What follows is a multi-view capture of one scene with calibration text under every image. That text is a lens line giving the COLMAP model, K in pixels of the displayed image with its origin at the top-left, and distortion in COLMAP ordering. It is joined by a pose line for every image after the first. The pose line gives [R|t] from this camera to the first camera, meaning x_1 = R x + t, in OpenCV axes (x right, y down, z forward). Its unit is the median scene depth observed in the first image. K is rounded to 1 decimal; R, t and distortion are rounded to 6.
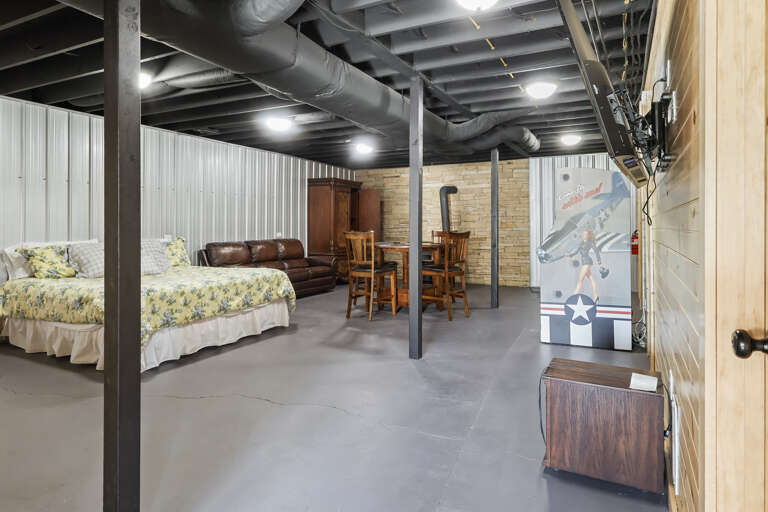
lens RADIAL K [[481.2, 0, 383.6], [0, 481.2, 228.7], [0, 0, 1]] dist [0.000136, 0.000057]
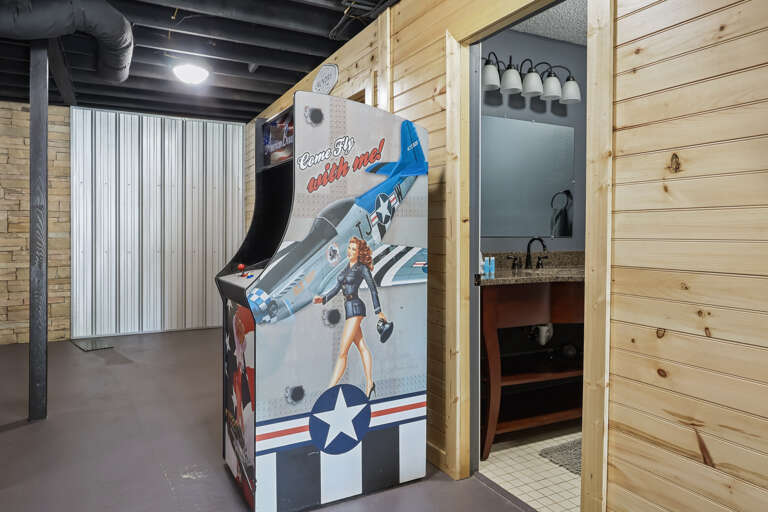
lens RADIAL K [[523.4, 0, 384.1], [0, 523.4, 234.4], [0, 0, 1]] dist [-0.001895, 0.002865]
pose [[0.576665, 0.000568, 0.816981, 0.036572], [-0.002587, 0.999996, 0.001131, -0.003419], [-0.816977, -0.002766, 0.576664, 0.694026]]
